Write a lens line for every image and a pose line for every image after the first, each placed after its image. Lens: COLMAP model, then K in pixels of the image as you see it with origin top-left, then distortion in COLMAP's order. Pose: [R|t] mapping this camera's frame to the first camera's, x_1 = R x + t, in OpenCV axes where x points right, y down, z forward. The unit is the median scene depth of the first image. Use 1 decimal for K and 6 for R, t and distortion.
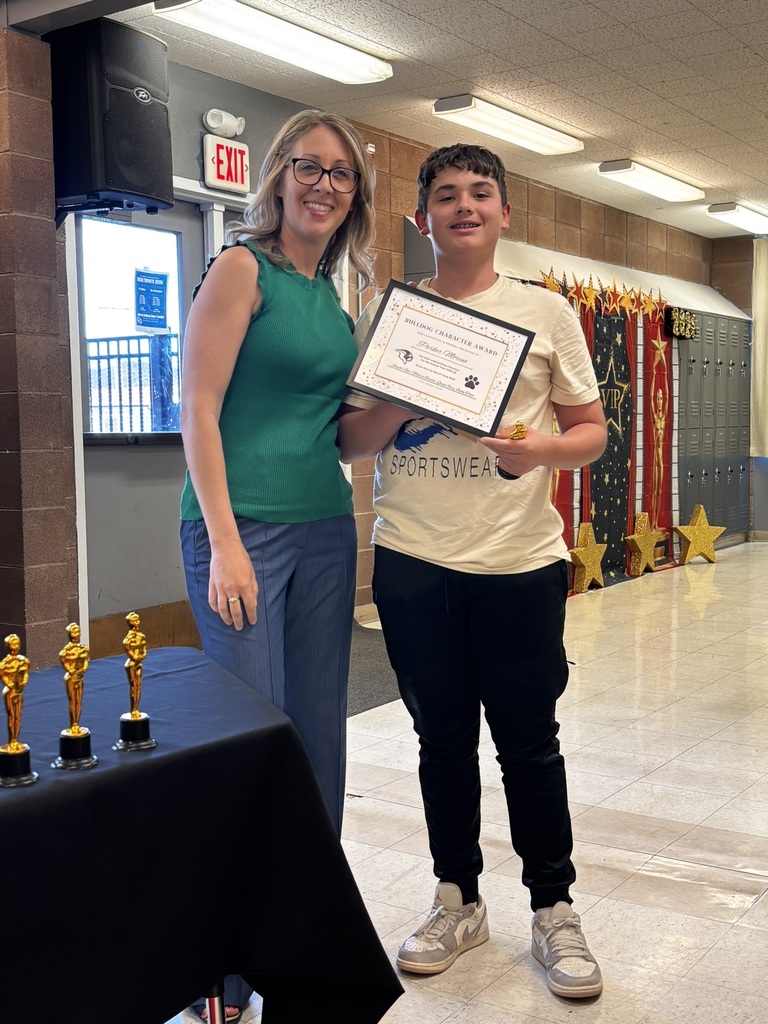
lens RADIAL K [[1231.2, 0, 373.9], [0, 1231.2, 518.5], [0, 0, 1]] dist [0.207778, -0.741743]
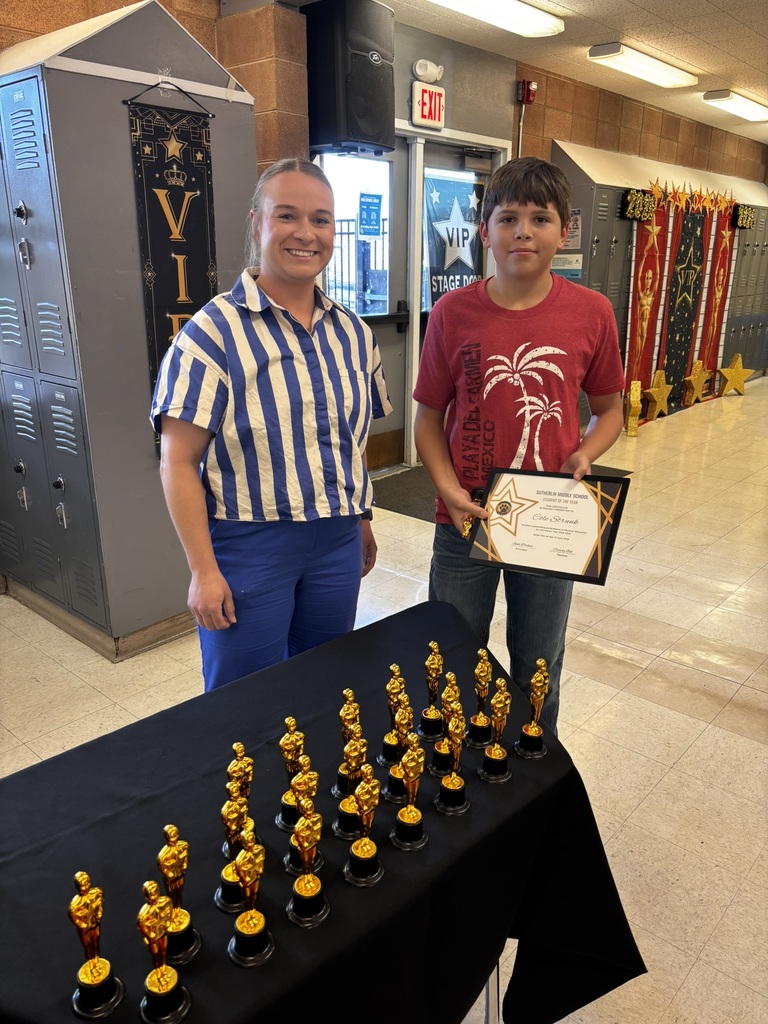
lens RADIAL K [[775.8, 0, 390.6], [0, 775.8, 516.2], [0, 0, 1]] dist [0.018531, 0.005406]
pose [[0.993040, 0.056370, -0.103412, -0.049490], [-0.029173, 0.968389, 0.247733, -0.067454], [0.114108, -0.242992, 0.963293, 0.092521]]
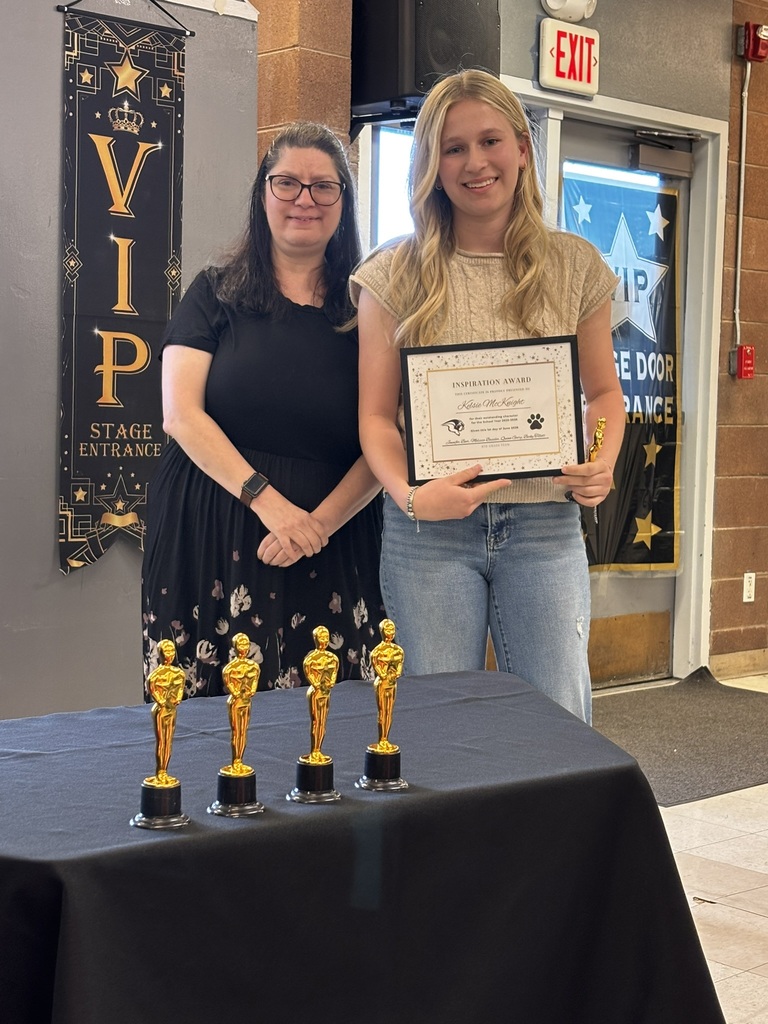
lens RADIAL K [[1689.2, 0, 384.1], [0, 1689.2, 518.8], [0, 0, 1]] dist [0.182969, -0.626509]
pose [[0.977630, 0.046130, -0.205210, -0.002492], [-0.048048, 0.998835, -0.004371, 0.005168], [0.204769, 0.014133, 0.978708, -0.032165]]
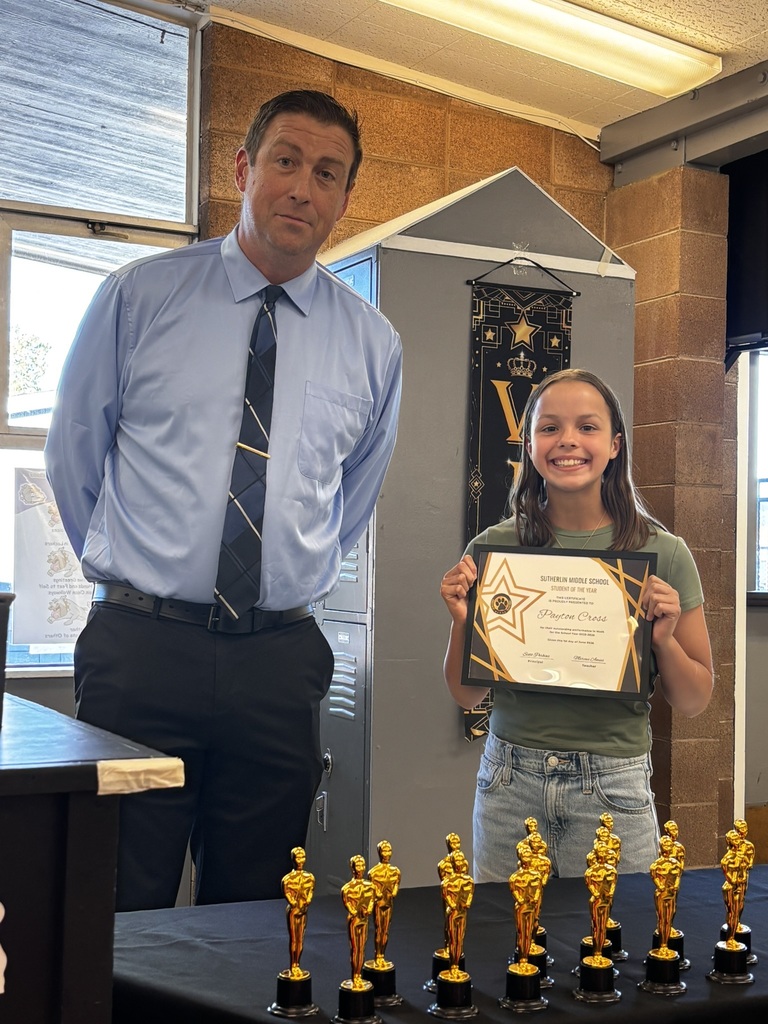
lens RADIAL K [[1413.7, 0, 384.8], [0, 1413.7, 516.6], [0, 0, 1]] dist [0.242670, -0.931734]
pose [[0.880019, 0.016502, -0.474651, 0.020836], [-0.067728, 0.993542, -0.091029, -0.010766], [0.470084, 0.112255, 0.875454, -0.020624]]
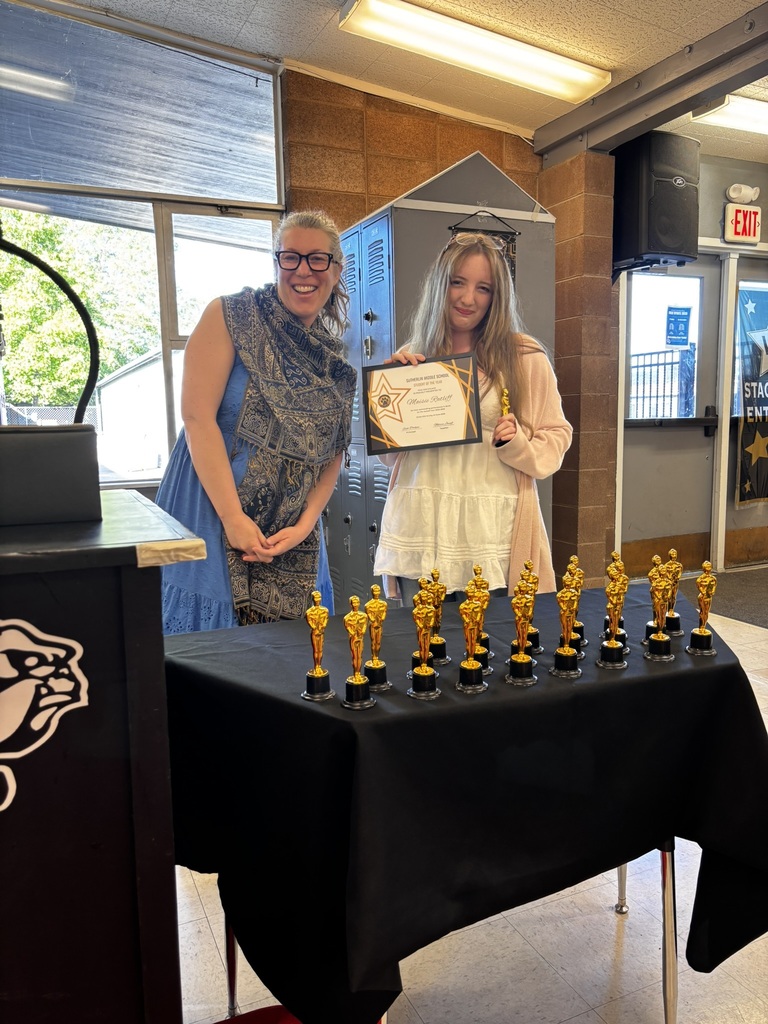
lens RADIAL K [[775.8, 0, 390.6], [0, 775.8, 516.2], [0, 0, 1]] dist [0.018531, 0.005406]
pose [[0.860300, 0.062537, -0.505938, 0.006036], [-0.030569, 0.996990, 0.071254, -0.009019], [0.508871, -0.045834, 0.859622, 0.037592]]
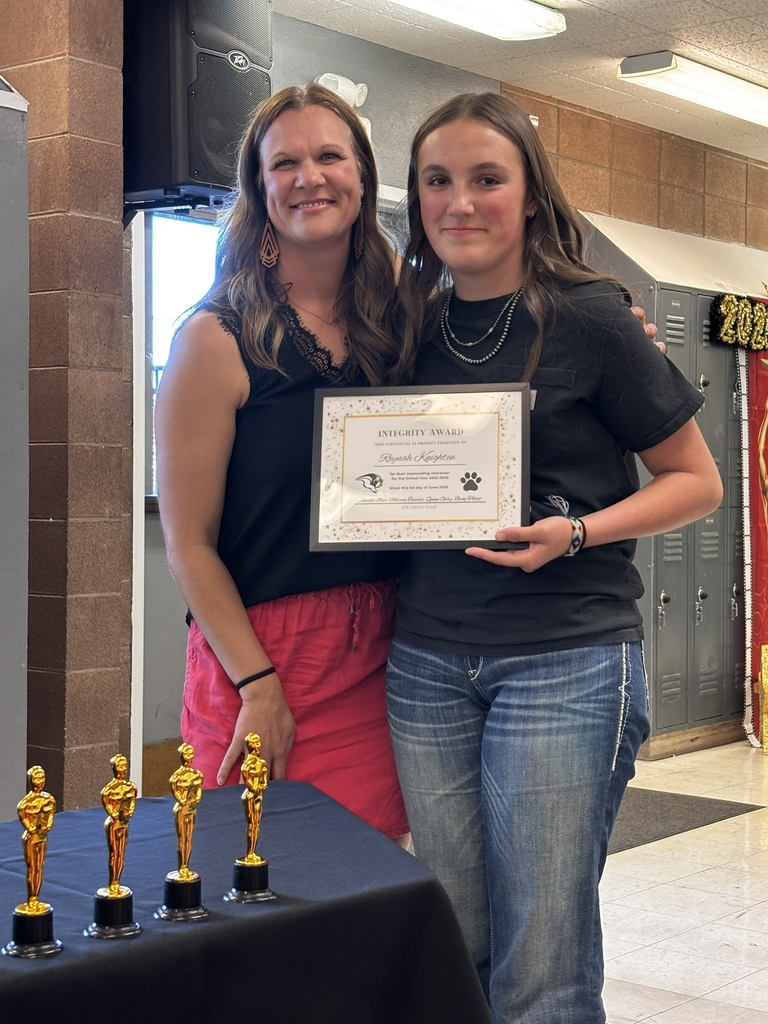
lens RADIAL K [[1735.6, 0, 379.5], [0, 1735.6, 502.2], [0, 0, 1]] dist [0.225808, -0.899813]
pose [[0.996512, 0.020270, -0.080949, -0.005067], [-0.025407, 0.997694, -0.062940, -0.001678], [0.079486, 0.064777, 0.994729, -0.041312]]
